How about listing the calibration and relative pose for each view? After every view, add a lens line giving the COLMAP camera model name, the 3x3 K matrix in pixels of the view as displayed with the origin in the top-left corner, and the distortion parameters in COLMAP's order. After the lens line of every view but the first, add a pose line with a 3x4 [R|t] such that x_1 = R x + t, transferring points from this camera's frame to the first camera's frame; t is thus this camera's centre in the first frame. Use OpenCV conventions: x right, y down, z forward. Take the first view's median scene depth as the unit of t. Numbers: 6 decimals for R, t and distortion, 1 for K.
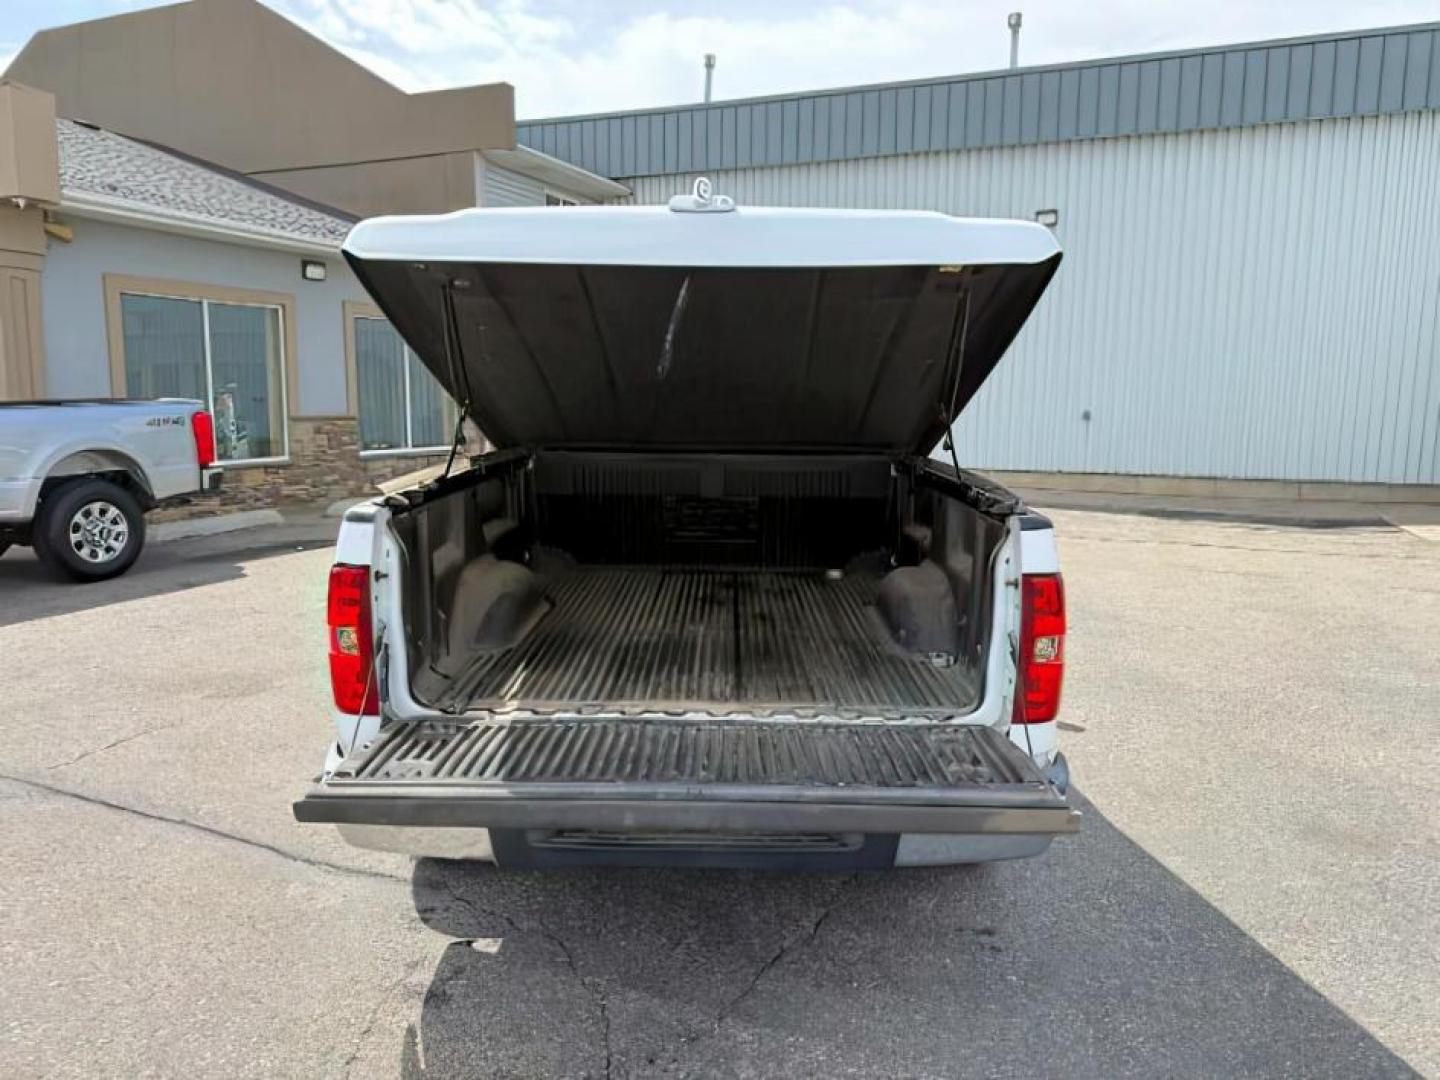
lens RADIAL K [[1025.0, 0, 717.7], [0, 1025.0, 527.1], [0, 0, 1]] dist [0.015361, -0.020822]
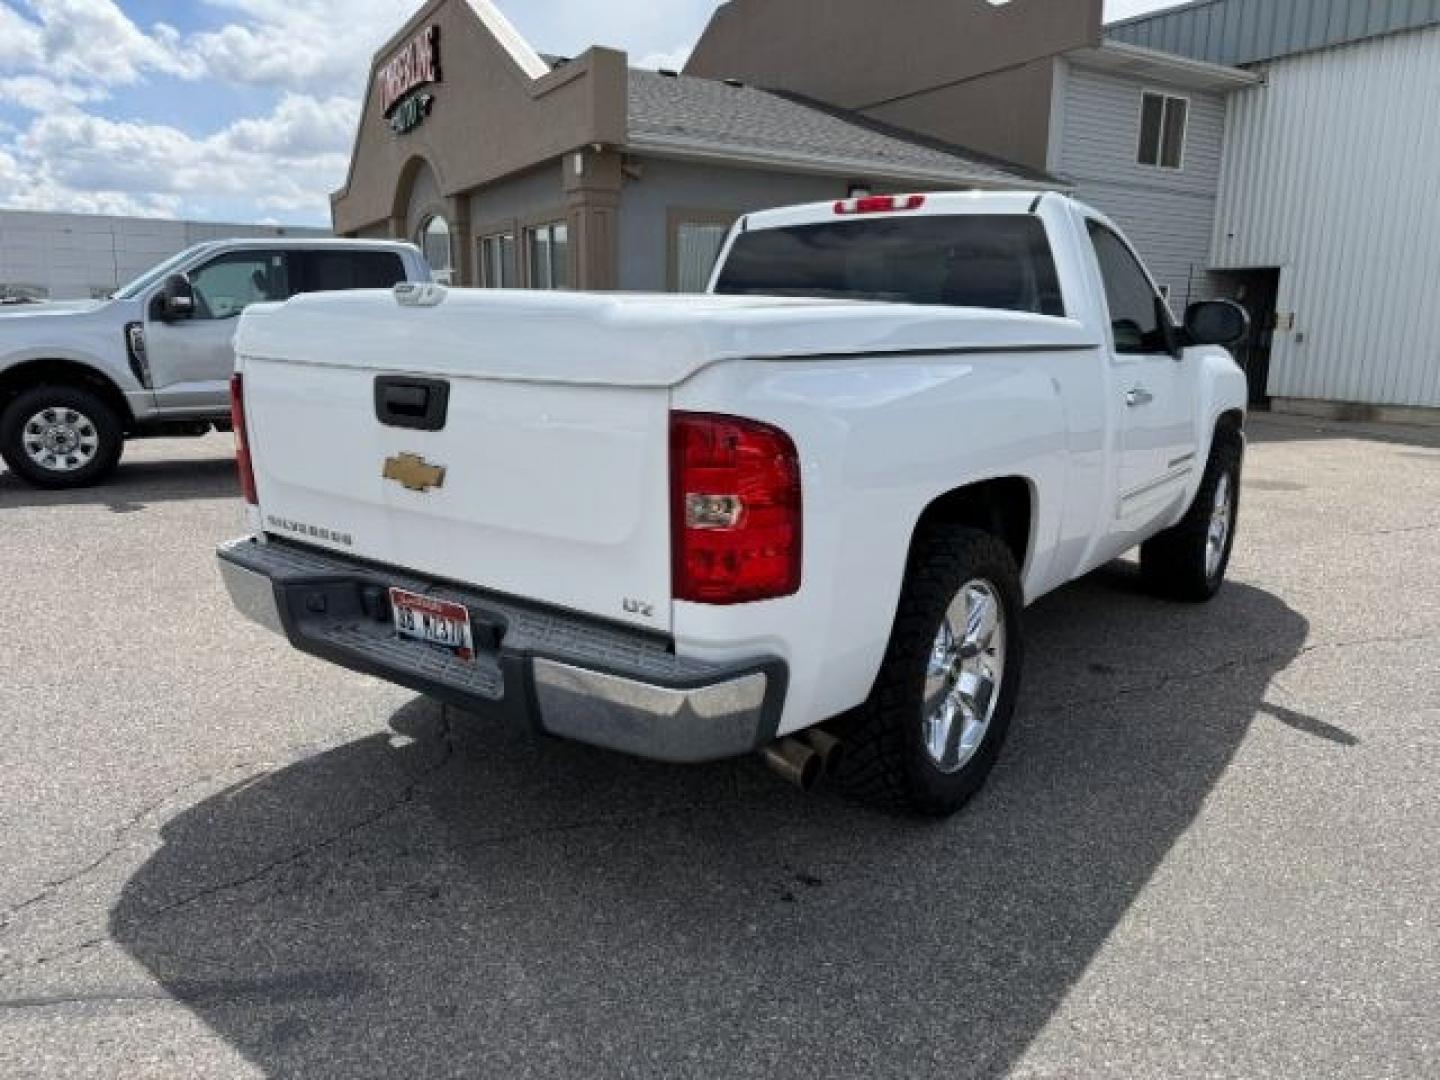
lens RADIAL K [[1025.0, 0, 719.6], [0, 1025.0, 538.6], [0, 0, 1]] dist [0.015361, -0.020822]
pose [[0.803719, 0.128184, -0.581038, 0.763539], [-0.089936, 0.991471, 0.094326, 0.051876], [0.588173, -0.023556, 0.808392, 0.325924]]
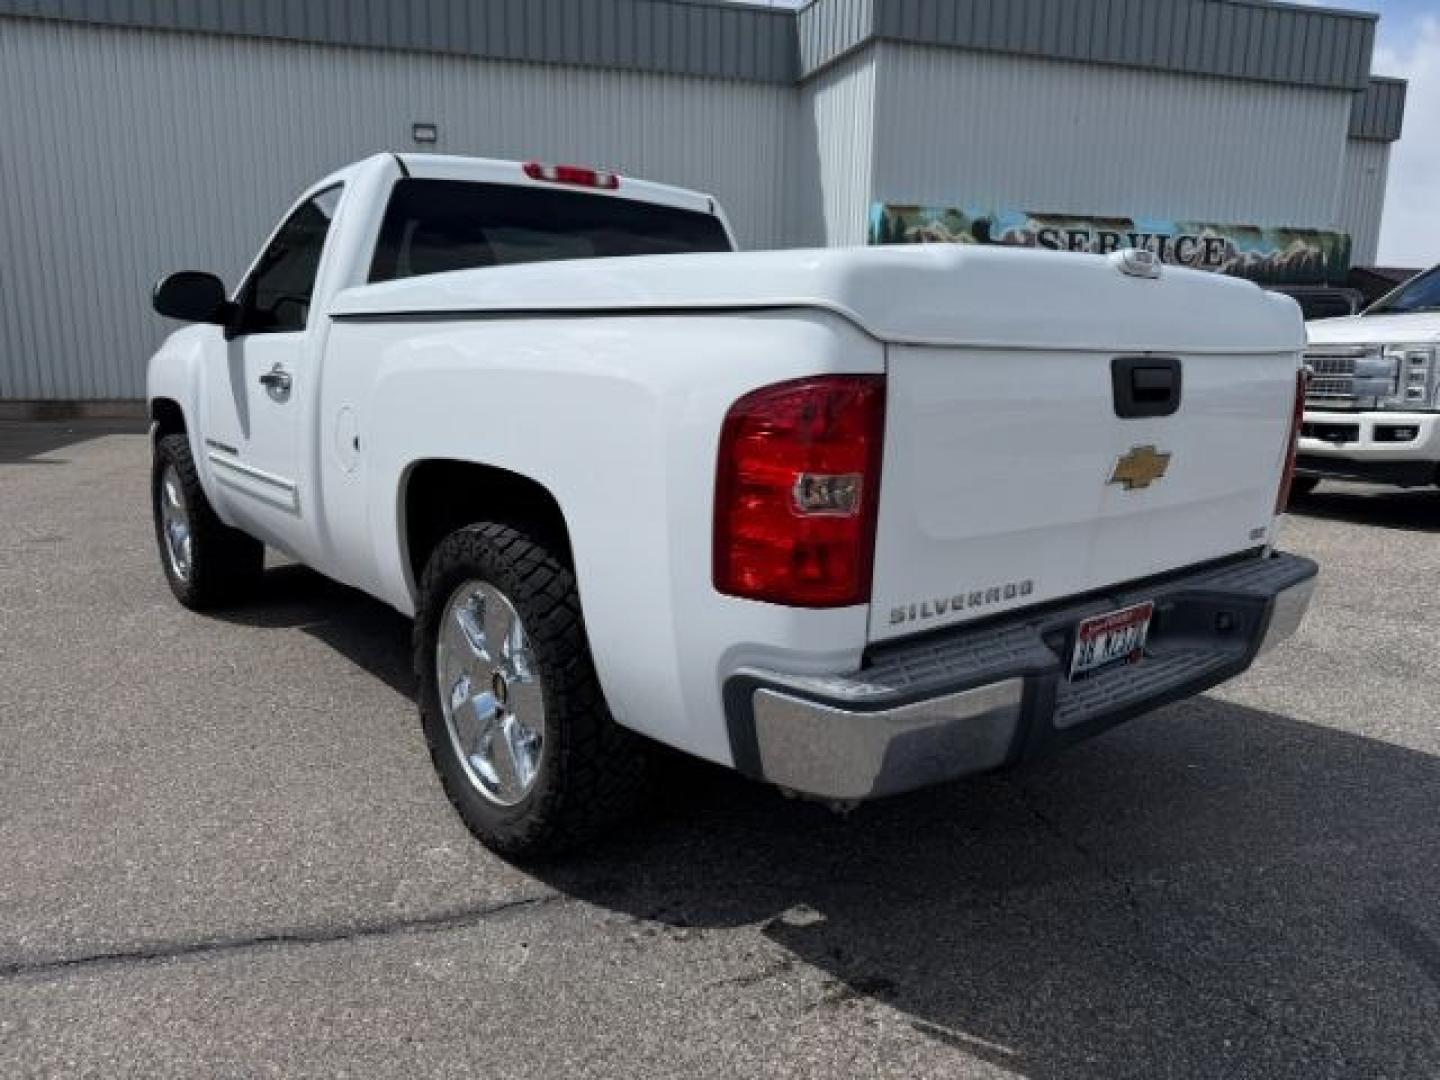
lens RADIAL K [[1025.0, 0, 727.4], [0, 1025.0, 548.0], [0, 0, 1]] dist [0.015361, -0.020822]
pose [[0.766589, -0.120992, 0.630636, -0.794907], [0.077985, 0.992361, 0.095594, 0.064966], [-0.637385, -0.024101, 0.770169, 0.498243]]
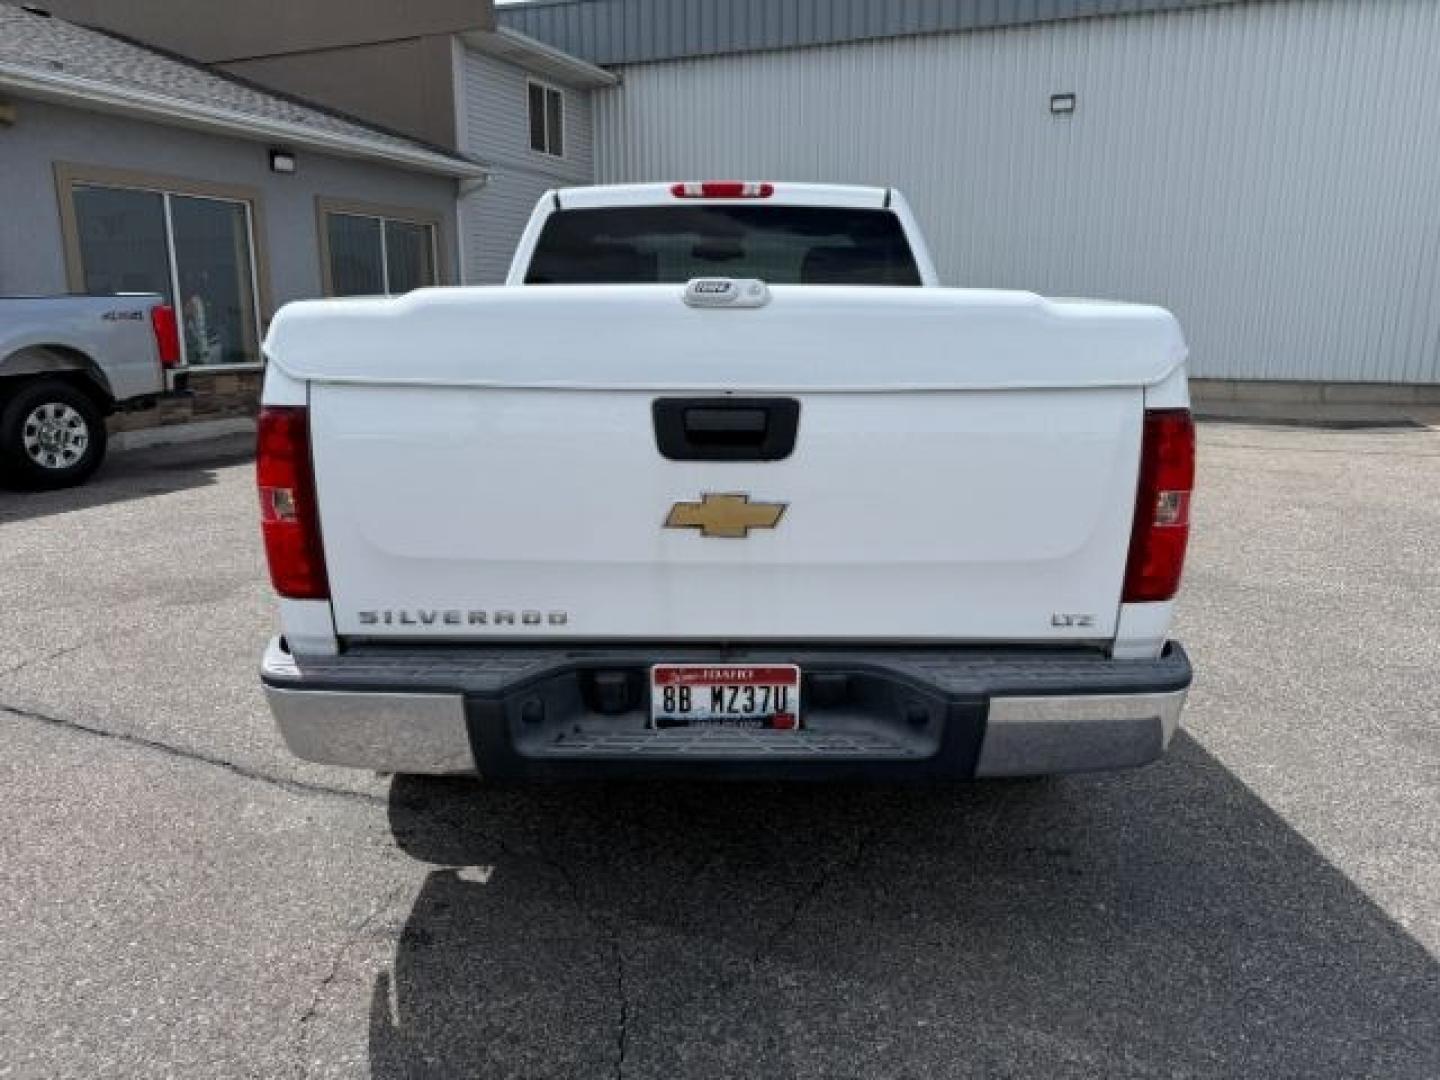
lens RADIAL K [[1025.0, 0, 719.0], [0, 1025.0, 534.1], [0, 0, 1]] dist [0.015361, -0.020822]
pose [[0.999940, -0.007735, 0.007752, -0.026722], [0.007056, 0.996430, 0.084123, 0.056069], [-0.008375, -0.084064, 0.996425, 0.170906]]
